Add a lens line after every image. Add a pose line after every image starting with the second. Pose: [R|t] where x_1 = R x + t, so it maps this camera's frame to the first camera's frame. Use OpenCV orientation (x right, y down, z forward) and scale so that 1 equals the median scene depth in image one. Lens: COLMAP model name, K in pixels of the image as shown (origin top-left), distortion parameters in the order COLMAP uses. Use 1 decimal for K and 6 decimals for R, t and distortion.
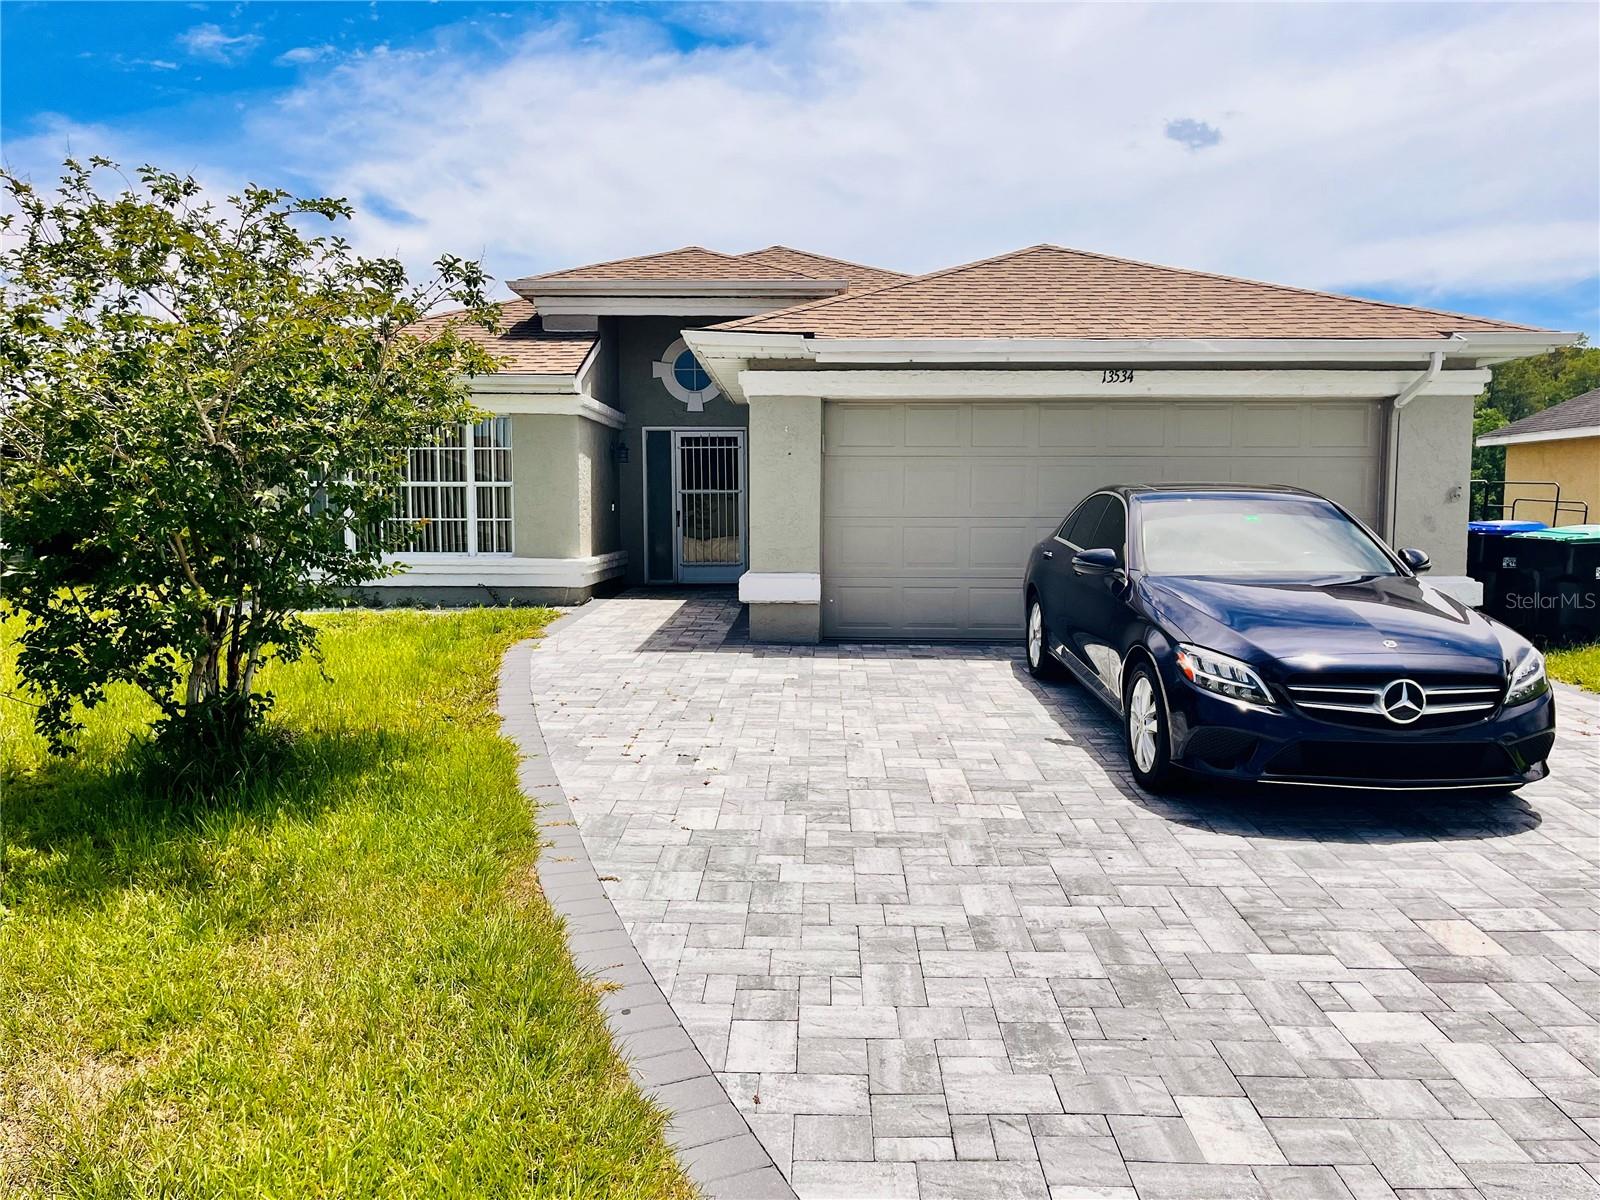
lens RADIAL K [[1253.2, 0, 813.2], [0, 1253.2, 600.6], [0, 0, 1]] dist [0.050738, -0.066558]
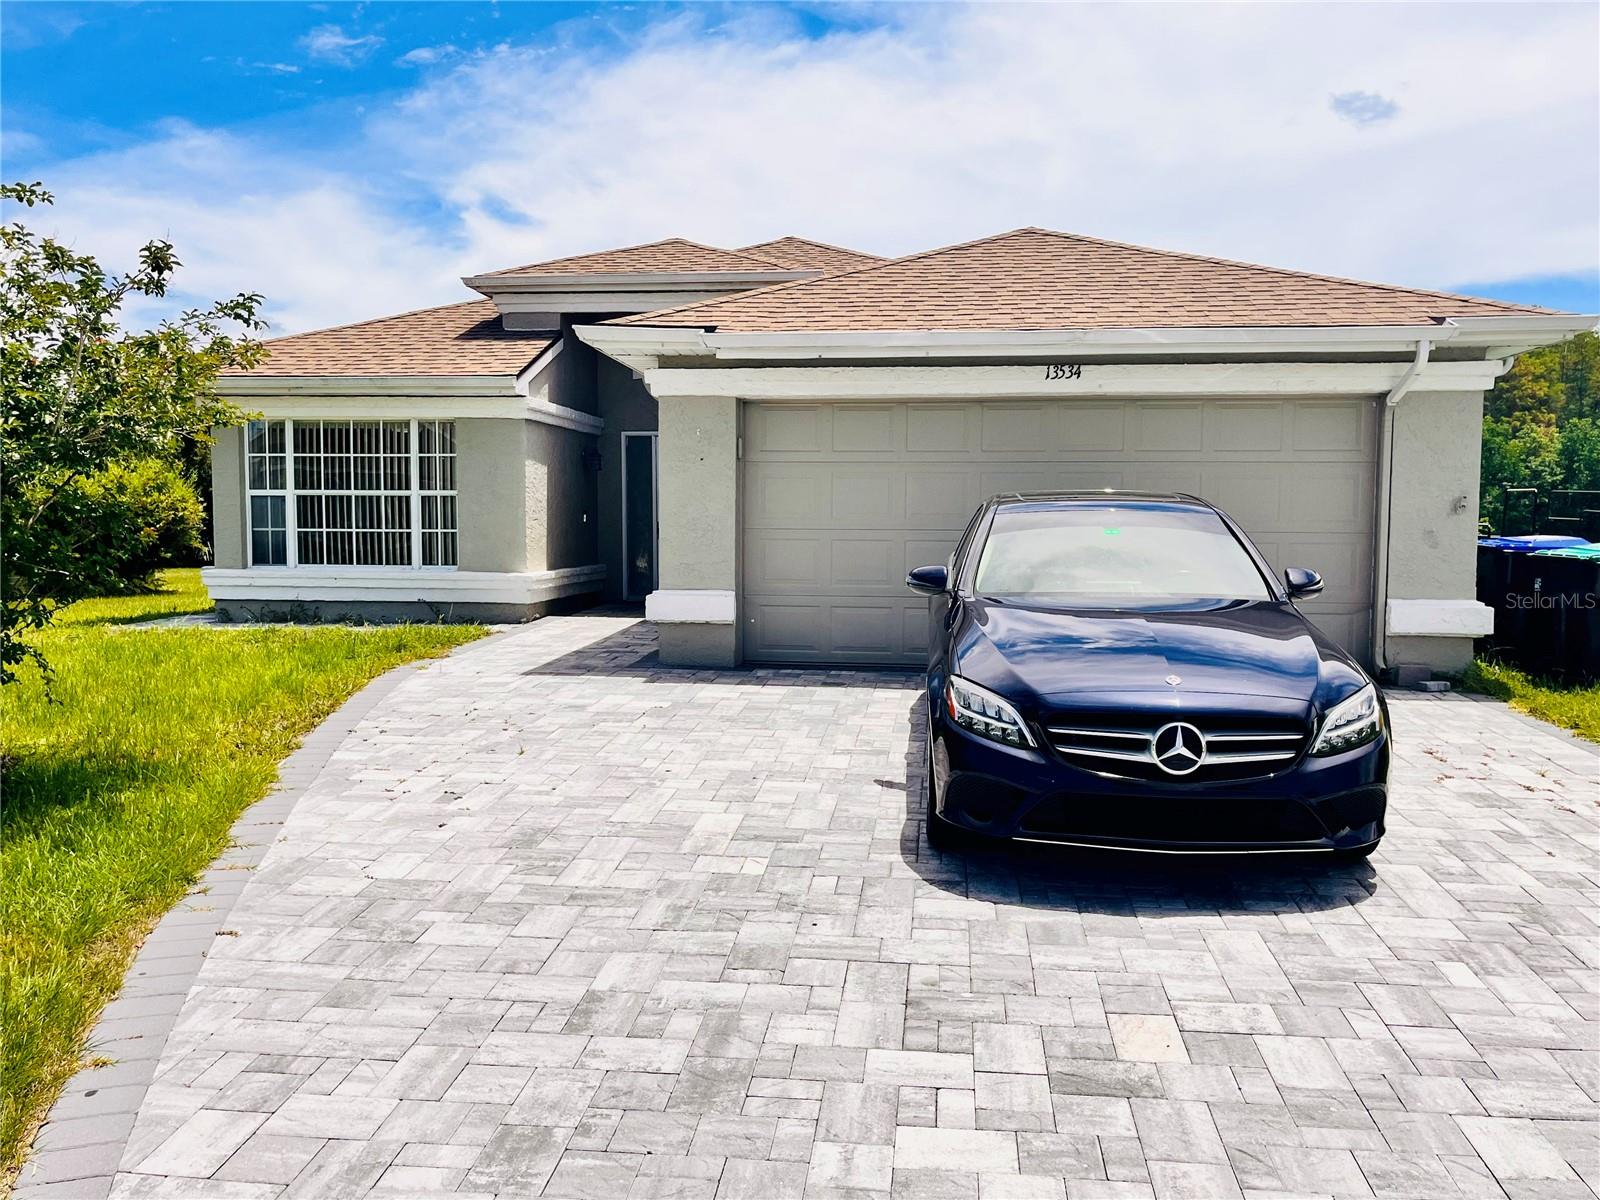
lens RADIAL K [[1338.3, 0, 809.5], [0, 1338.3, 600.0], [0, 0, 1]] dist [0.040795, -0.025479]
pose [[0.995000, 0.008130, -0.099544, 0.170353], [-0.009483, 0.999869, -0.013124, -0.003122], [0.099425, 0.014003, 0.994947, 0.043556]]
